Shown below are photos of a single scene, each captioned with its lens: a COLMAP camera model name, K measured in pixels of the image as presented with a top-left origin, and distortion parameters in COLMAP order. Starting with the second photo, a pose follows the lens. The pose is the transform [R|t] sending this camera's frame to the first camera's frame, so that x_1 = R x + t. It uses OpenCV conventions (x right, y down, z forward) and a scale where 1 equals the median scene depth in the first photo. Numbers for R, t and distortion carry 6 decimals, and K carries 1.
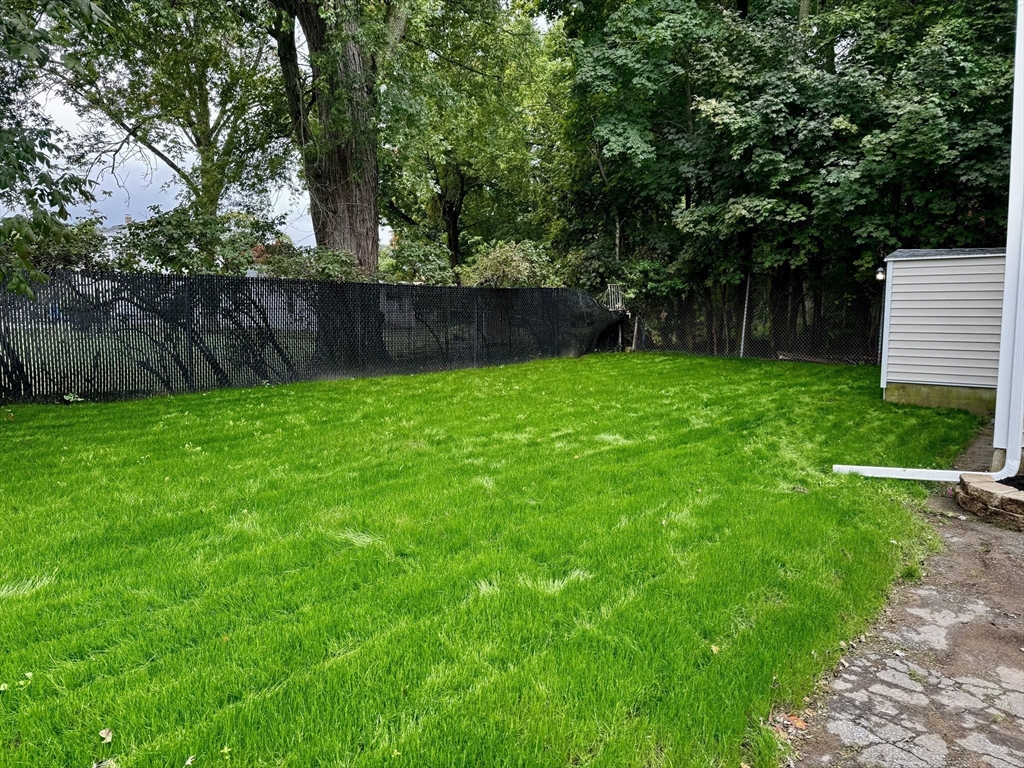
lens RADIAL K [[728.0, 0, 515.3], [0, 728.0, 384.5], [0, 0, 1]] dist [0.003350, -0.004764]
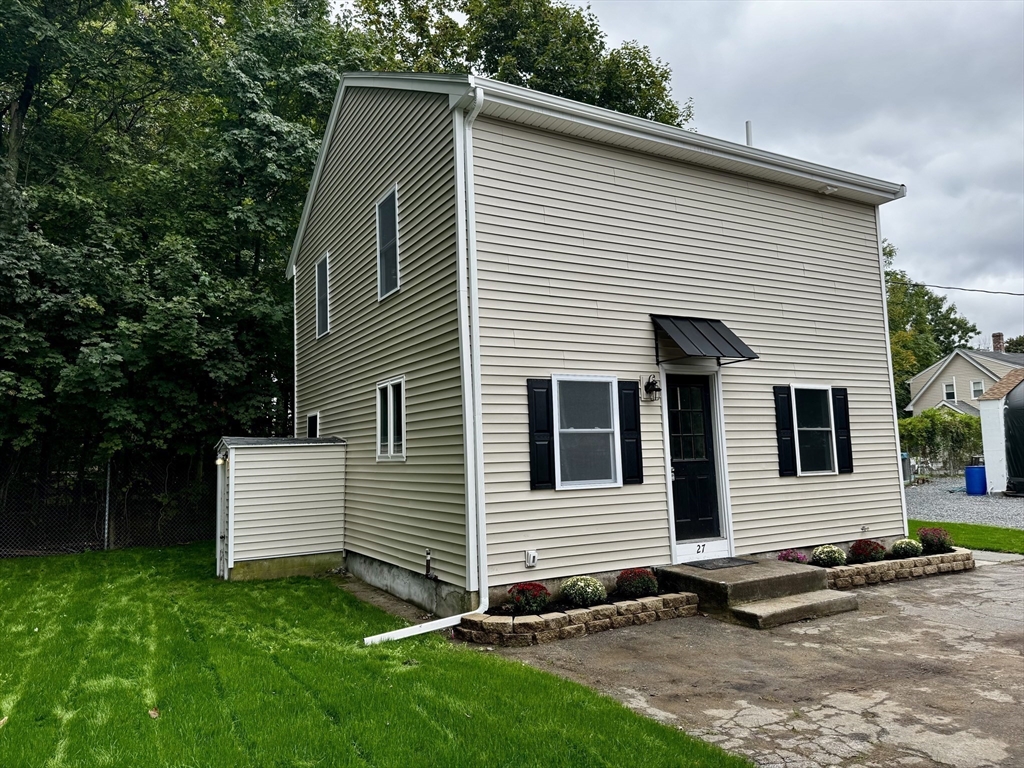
lens RADIAL K [[728.0, 0, 507.8], [0, 728.0, 416.5], [0, 0, 1]] dist [0.003350, -0.004764]
pose [[0.368597, 0.049594, 0.928265, -0.338711], [0.130255, 0.985969, -0.104399, -0.049829], [-0.920418, 0.159393, 0.356966, 0.229068]]
